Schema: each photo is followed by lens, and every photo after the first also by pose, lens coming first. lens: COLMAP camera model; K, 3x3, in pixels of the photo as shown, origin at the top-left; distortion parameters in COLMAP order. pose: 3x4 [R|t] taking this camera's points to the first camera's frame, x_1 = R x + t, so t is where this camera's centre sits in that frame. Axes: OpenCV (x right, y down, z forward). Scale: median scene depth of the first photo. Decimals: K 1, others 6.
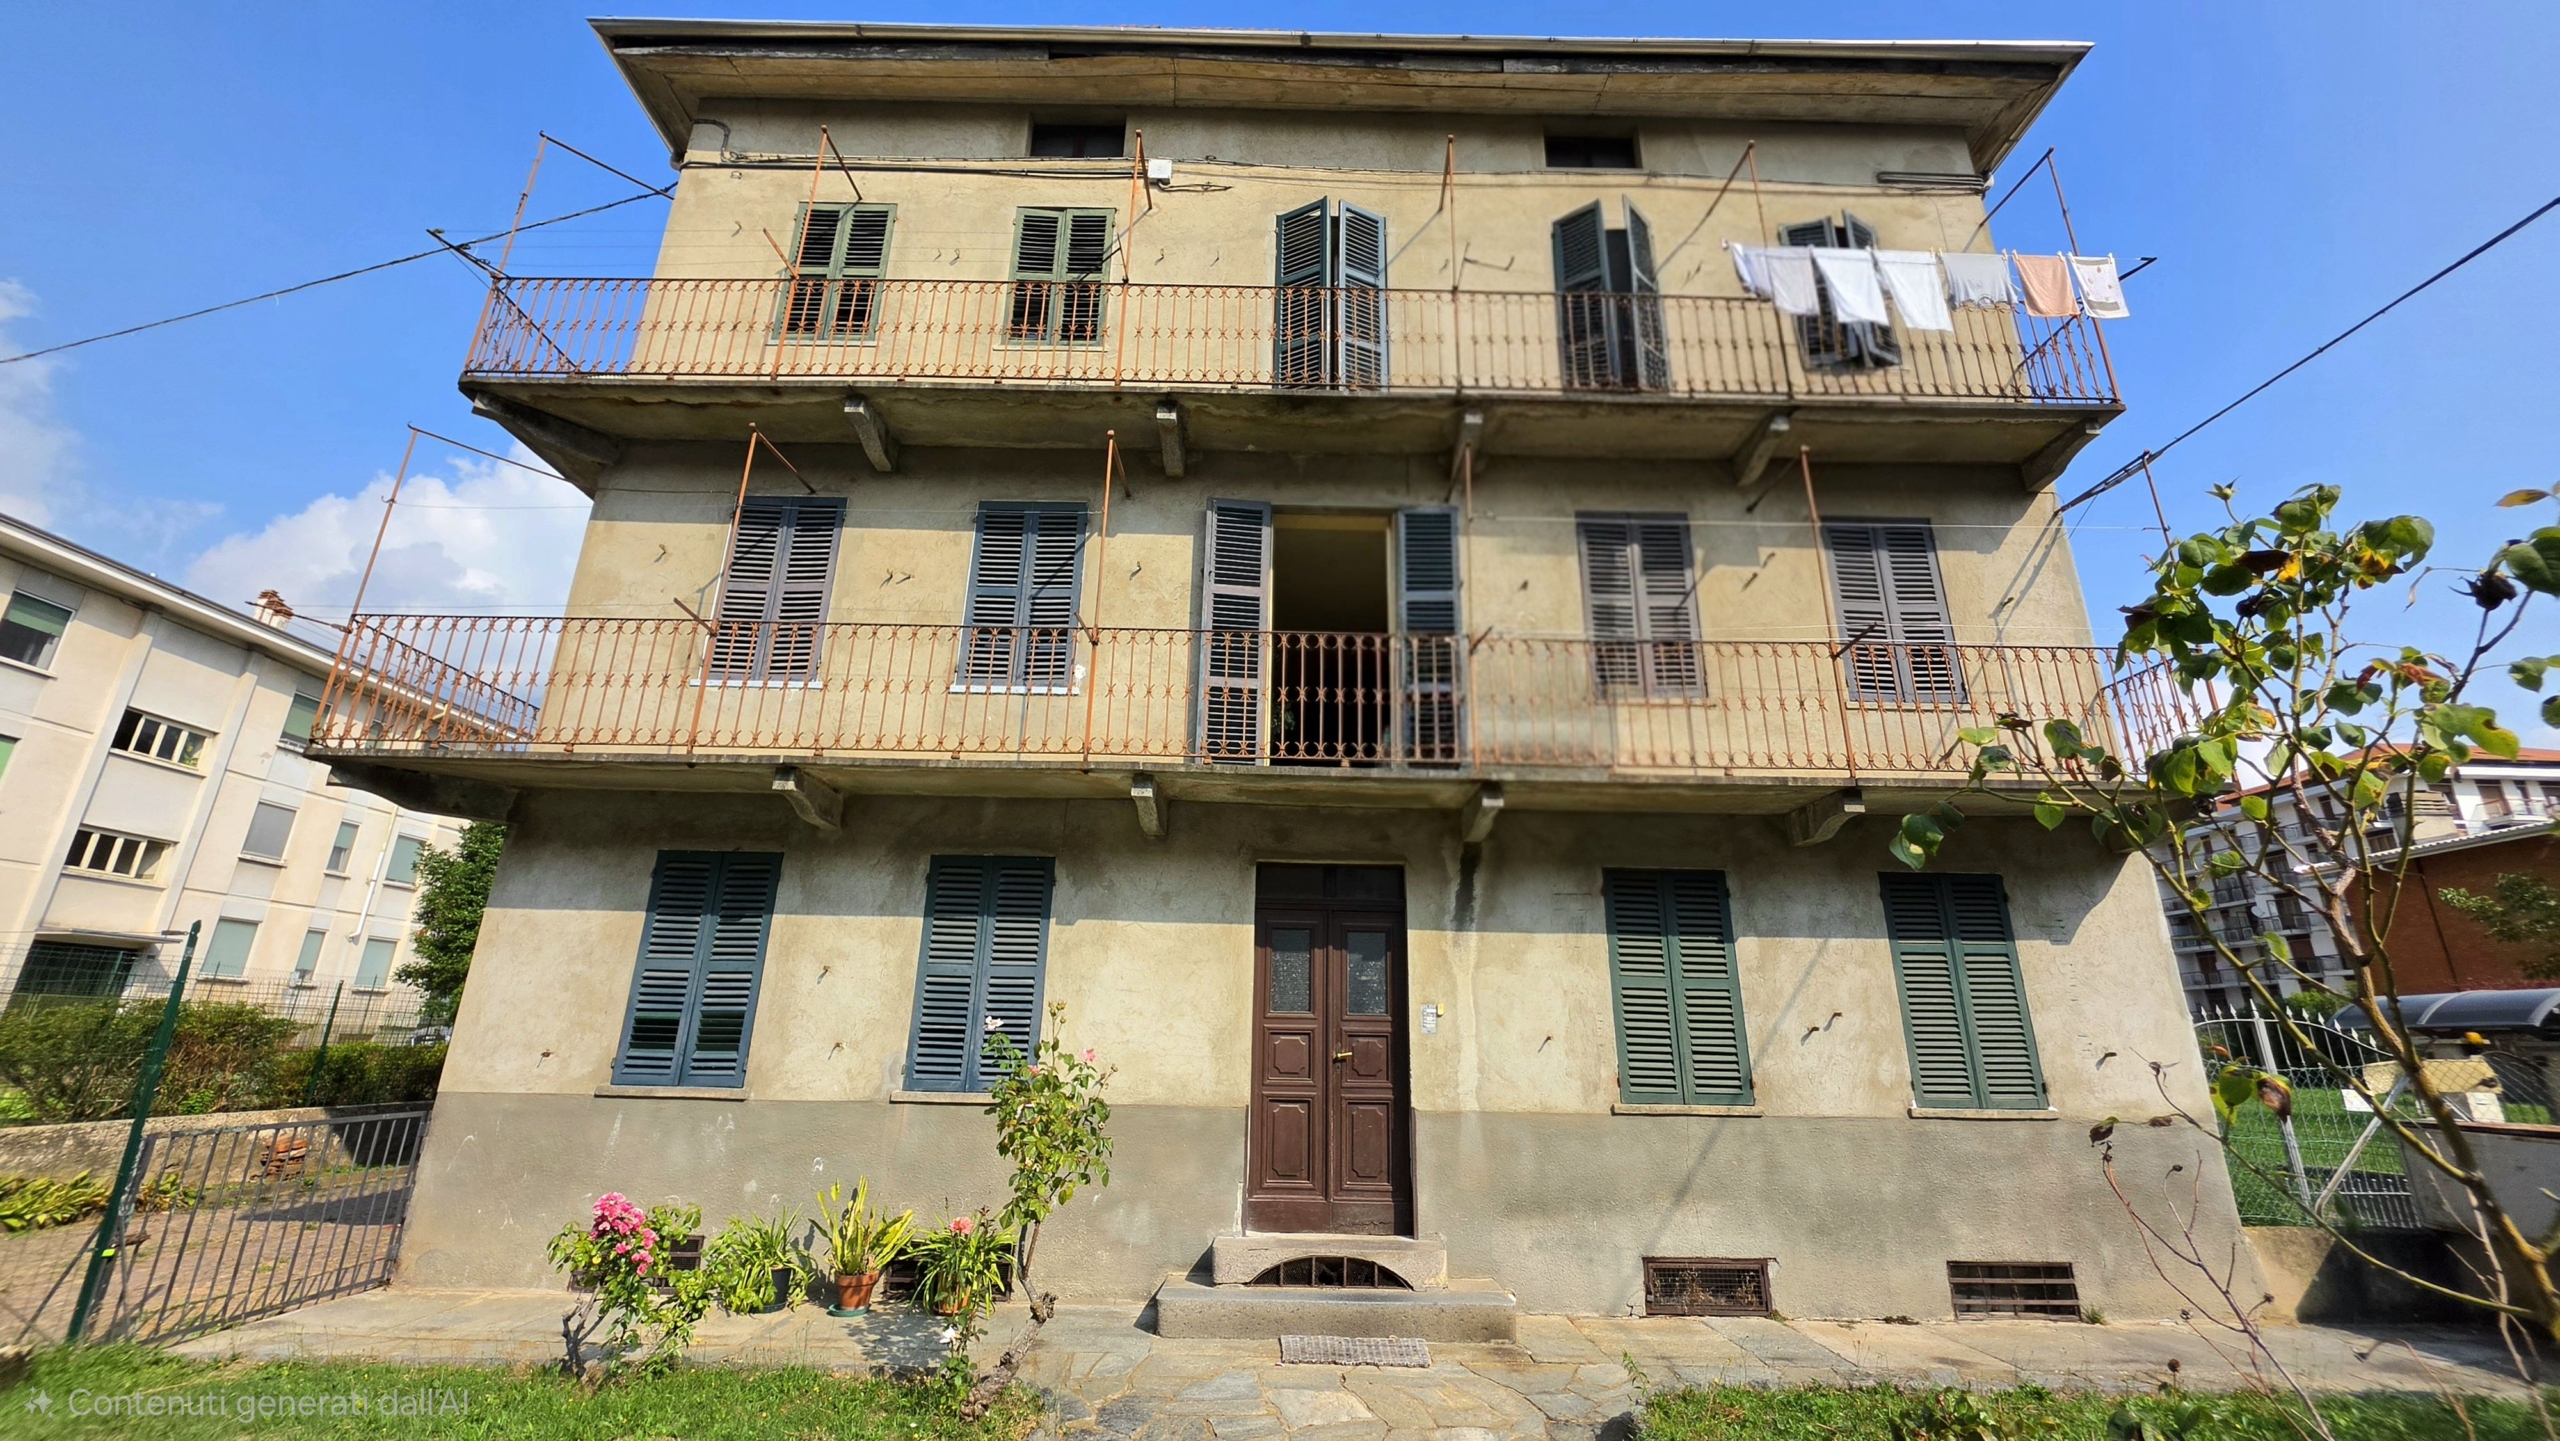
lens RADIAL K [[1031.3, 0, 1284.0], [0, 1031.3, 722.1], [0, 0, 1]] dist [-0.006045, 0.000414]
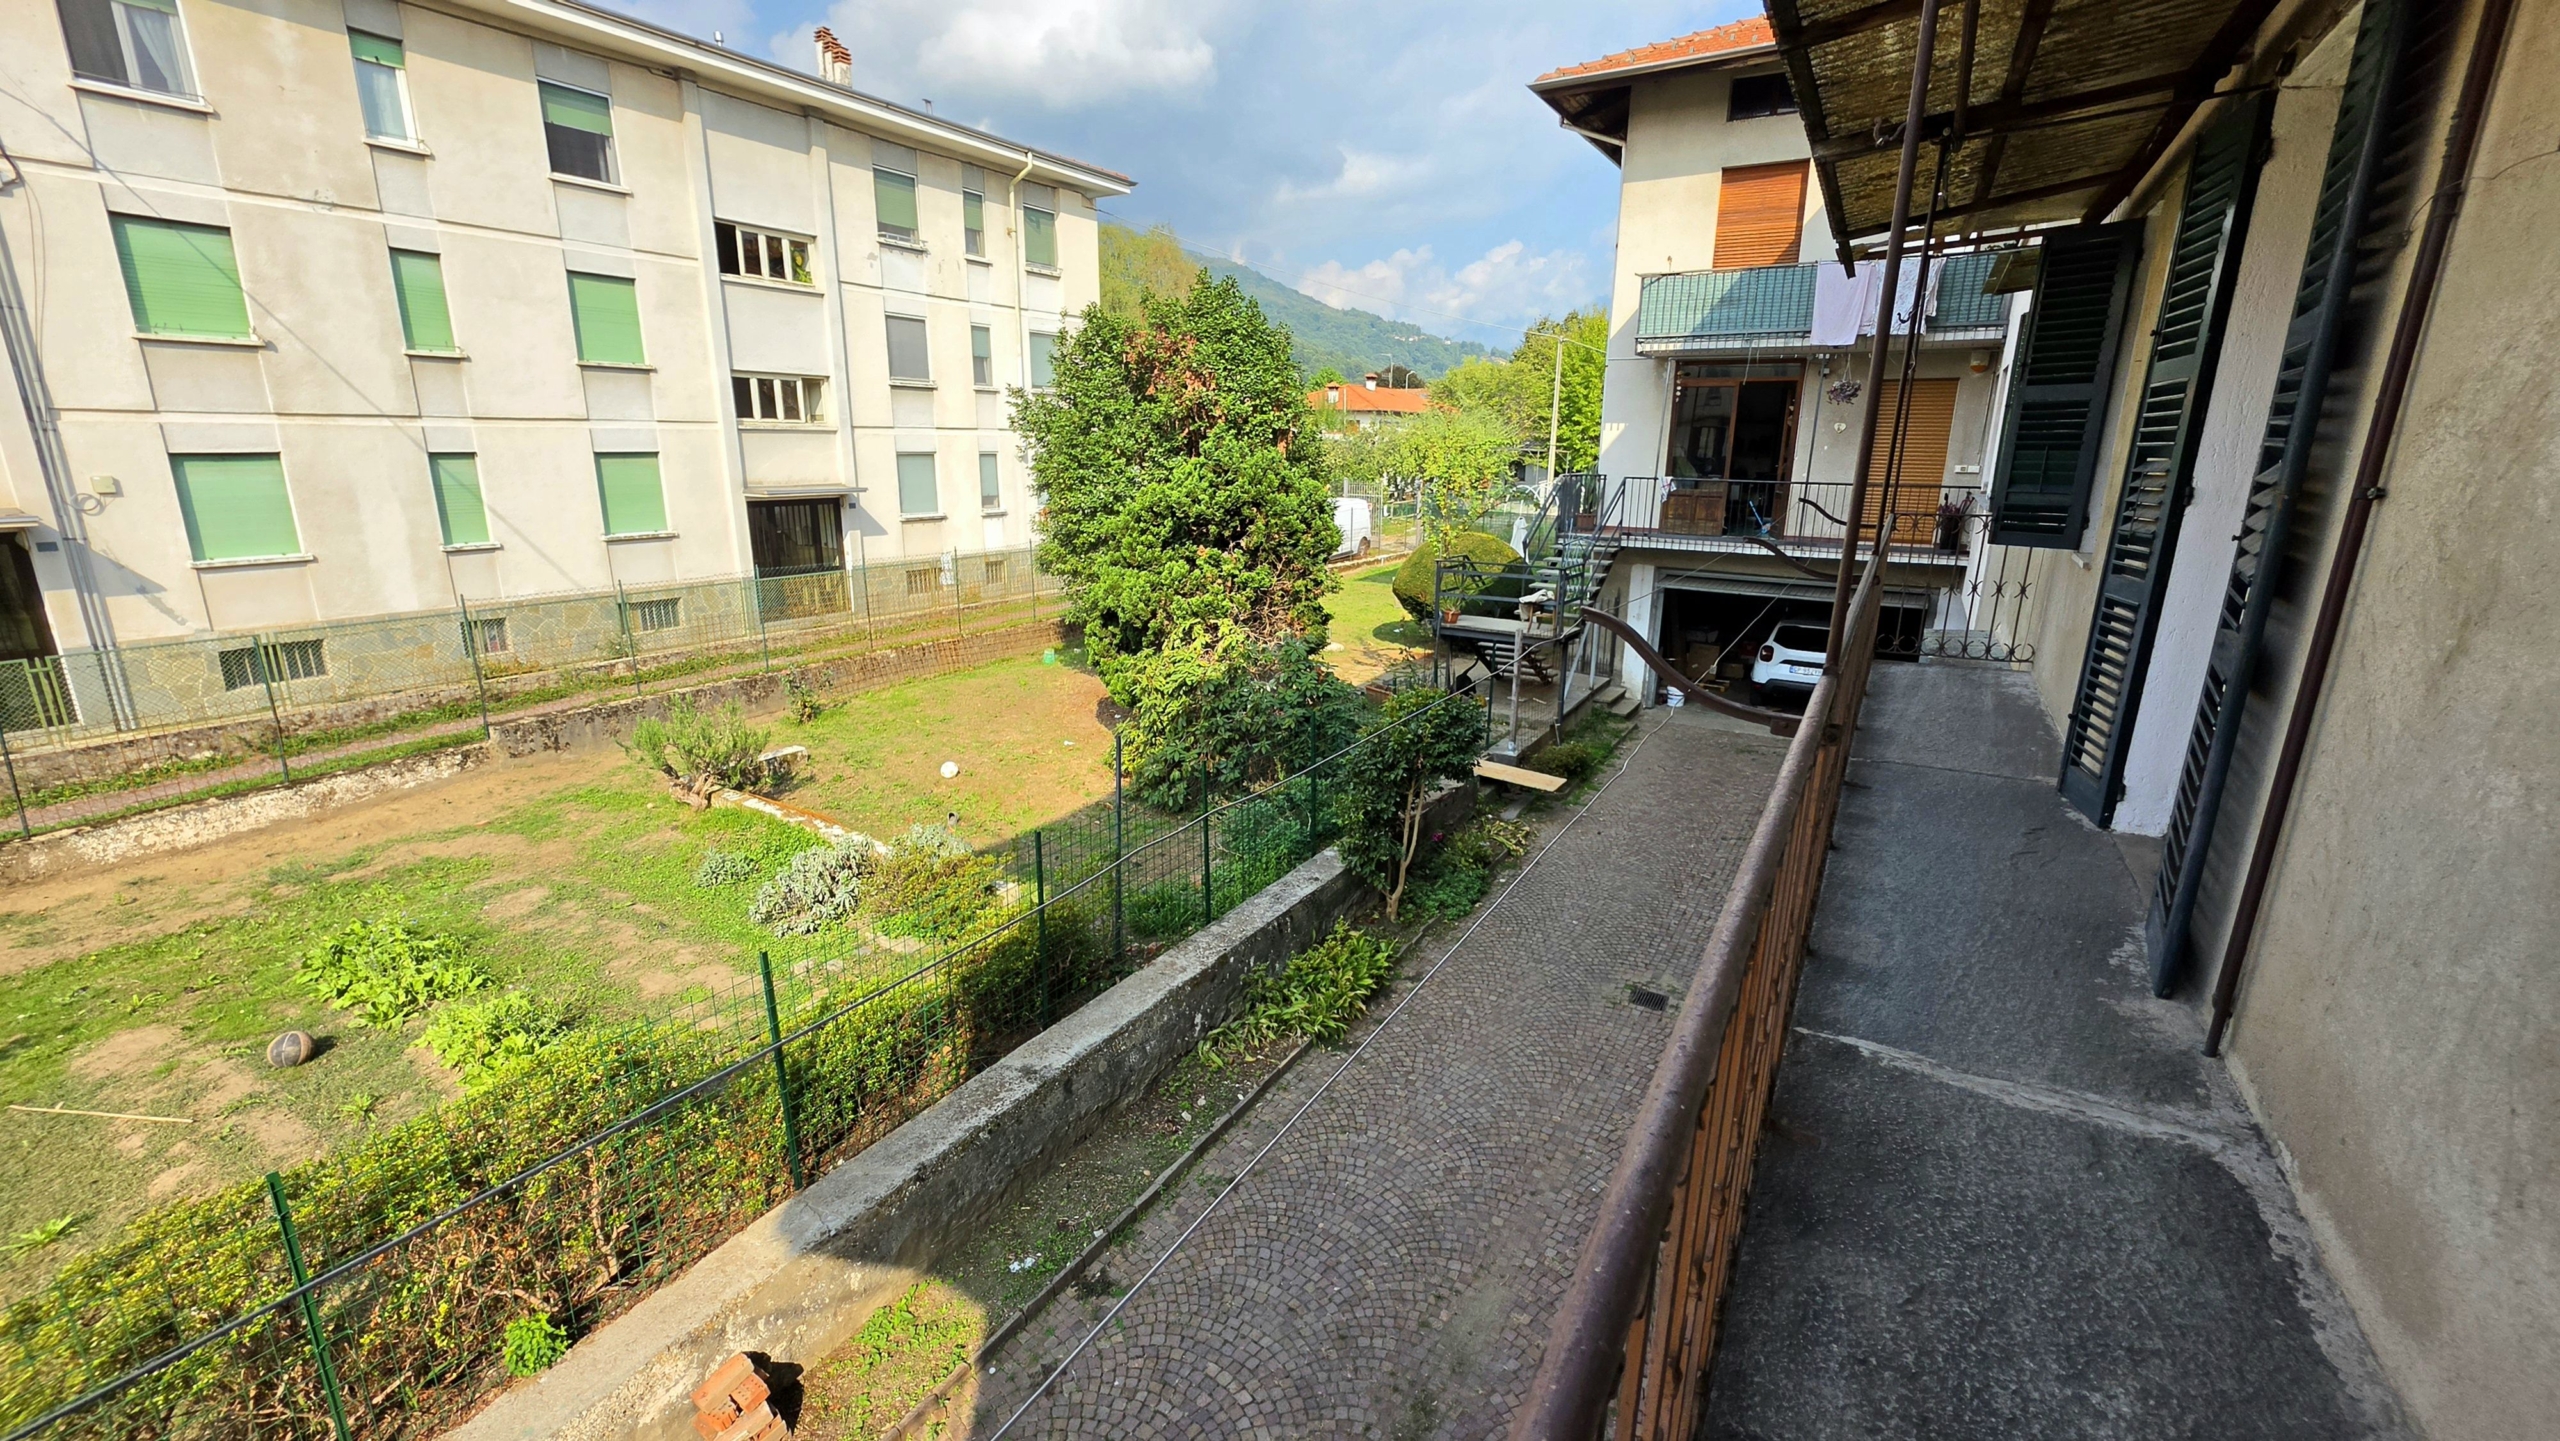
lens RADIAL K [[1031.3, 0, 1302.7], [0, 1031.3, 712.8], [0, 0, 1]] dist [-0.006045, 0.000414]
pose [[0.861888, 0.119750, -0.492756, -0.771797], [0.160847, 0.856981, 0.489604, -0.008850], [0.480913, -0.501242, 0.719360, 1.248005]]
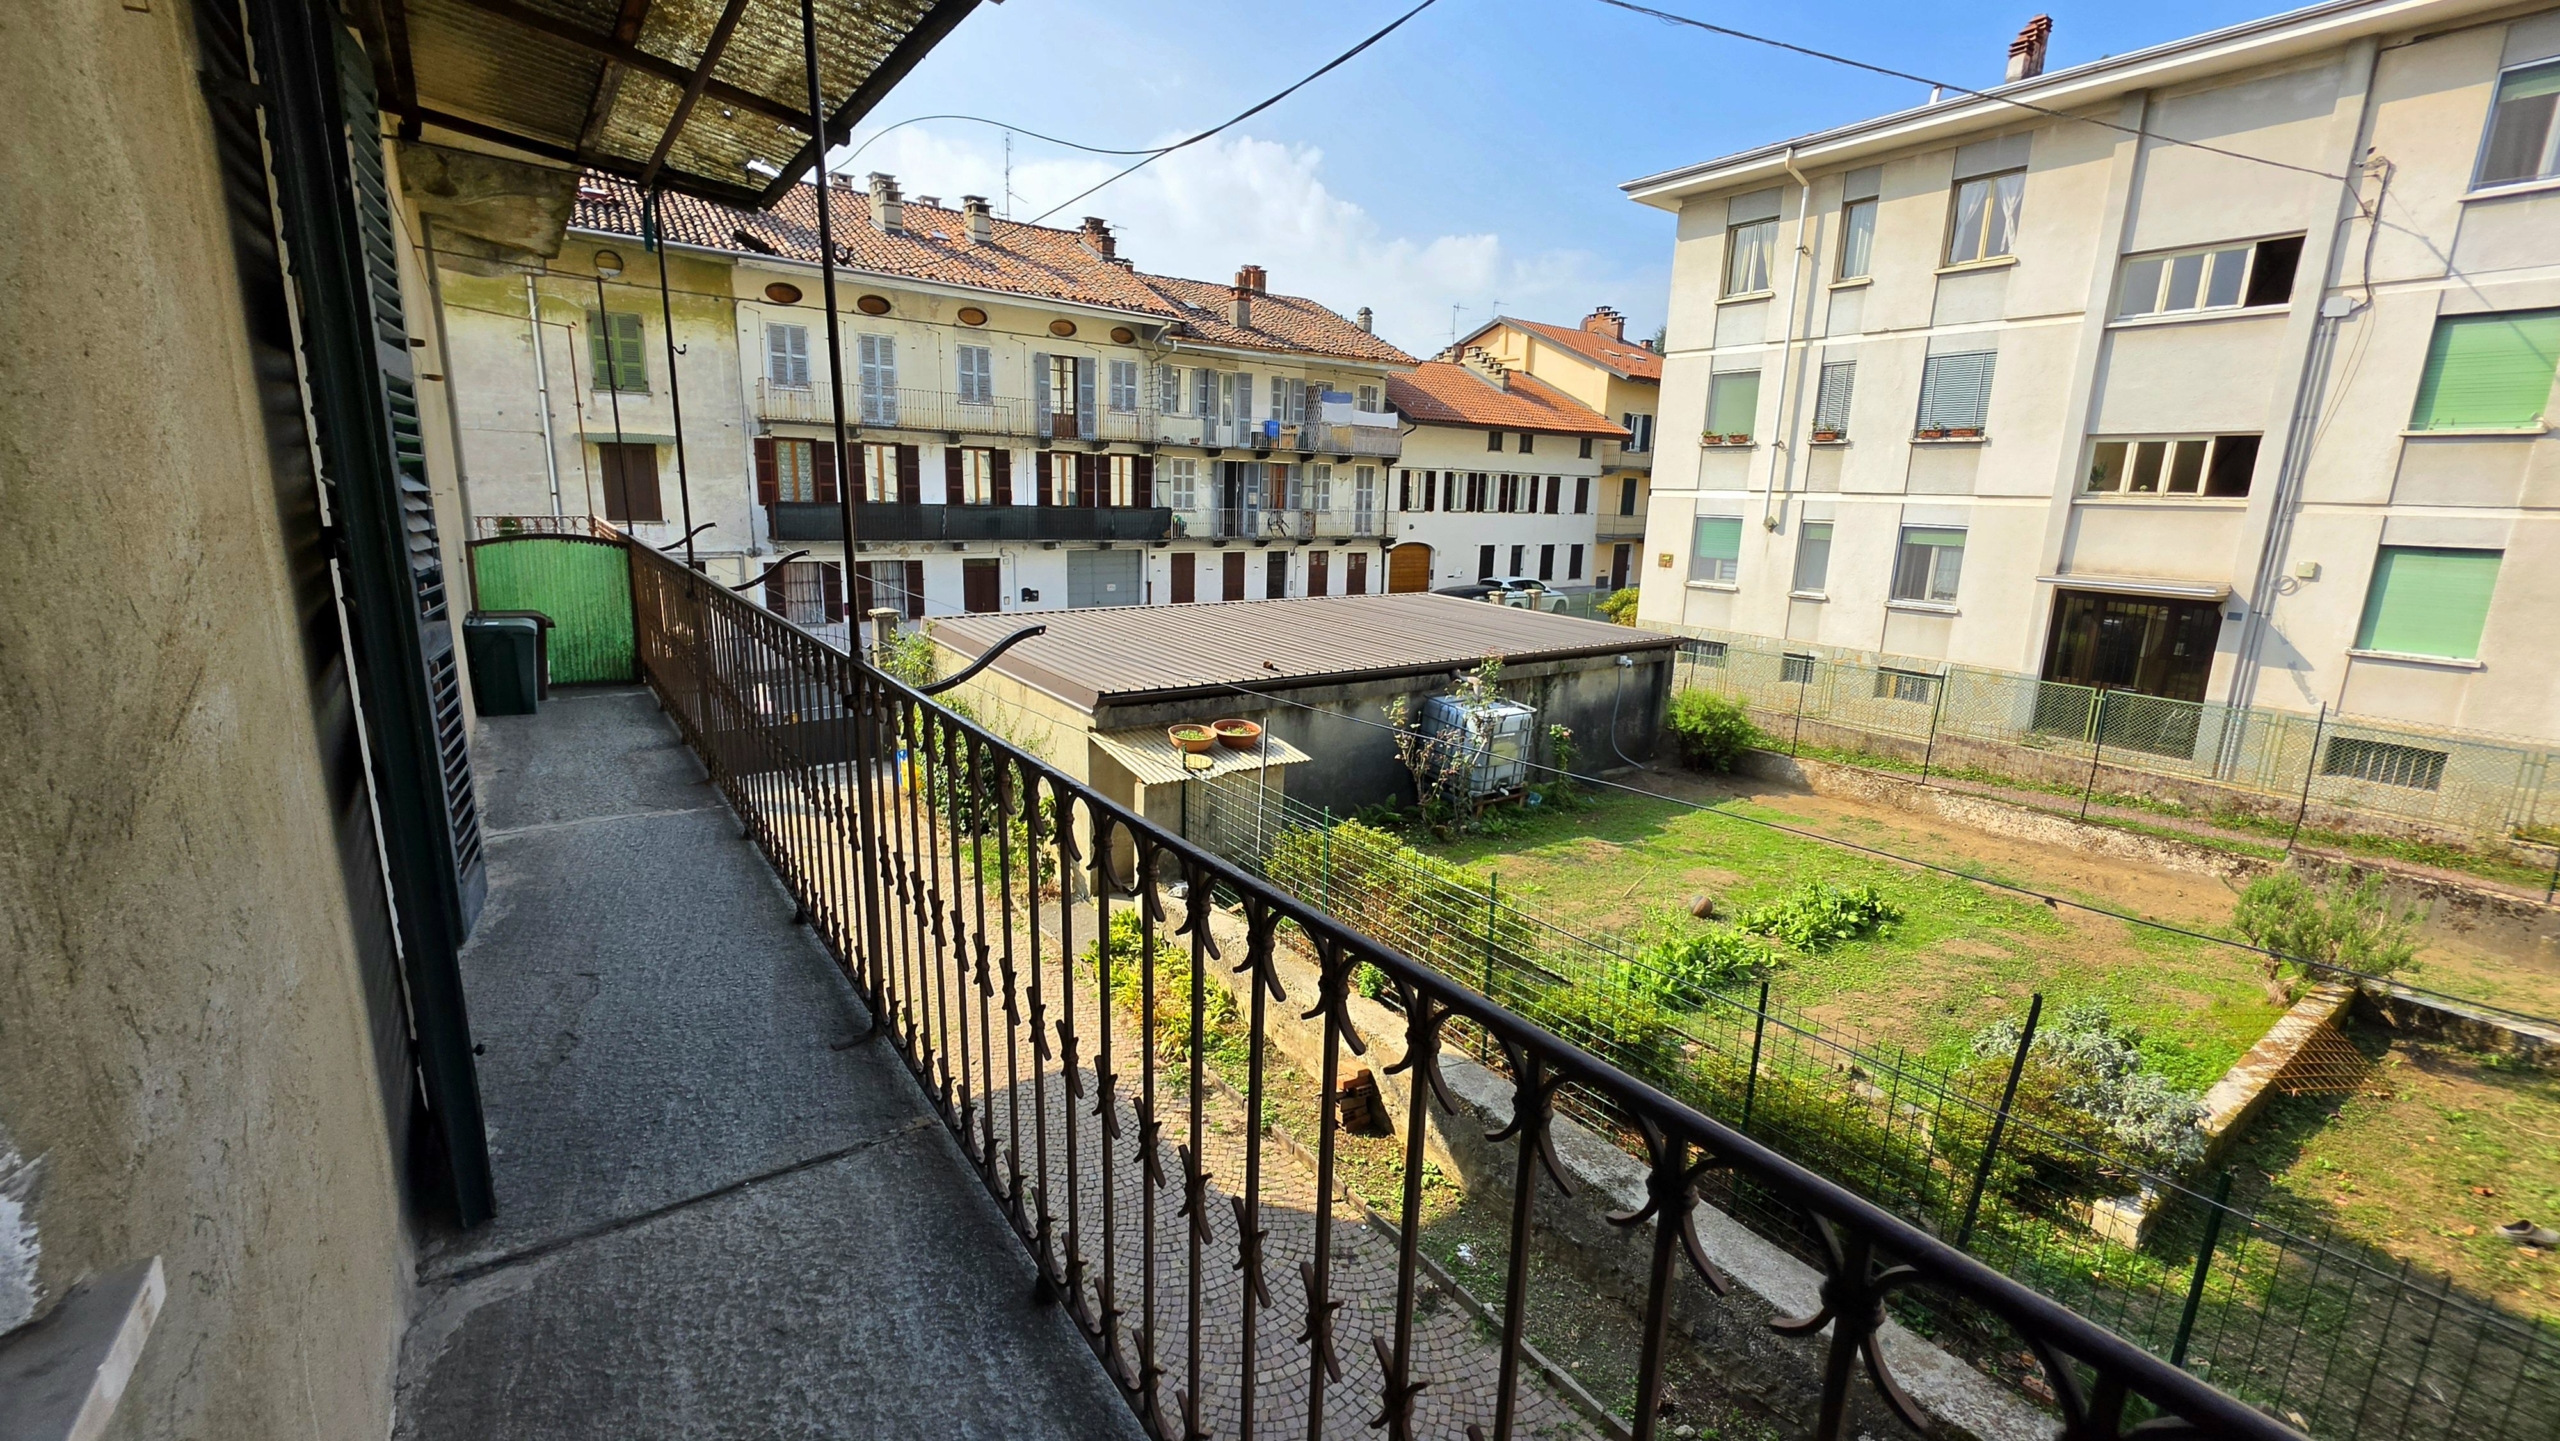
lens RADIAL K [[1031.3, 0, 1267.5], [0, 1031.3, 723.3], [0, 0, 1]] dist [-0.006045, 0.000414]
pose [[-0.822173, 0.076074, -0.564132, -0.715977], [0.125251, 0.990918, -0.048916, 0.302394], [0.555287, -0.110875, -0.824235, 2.140539]]
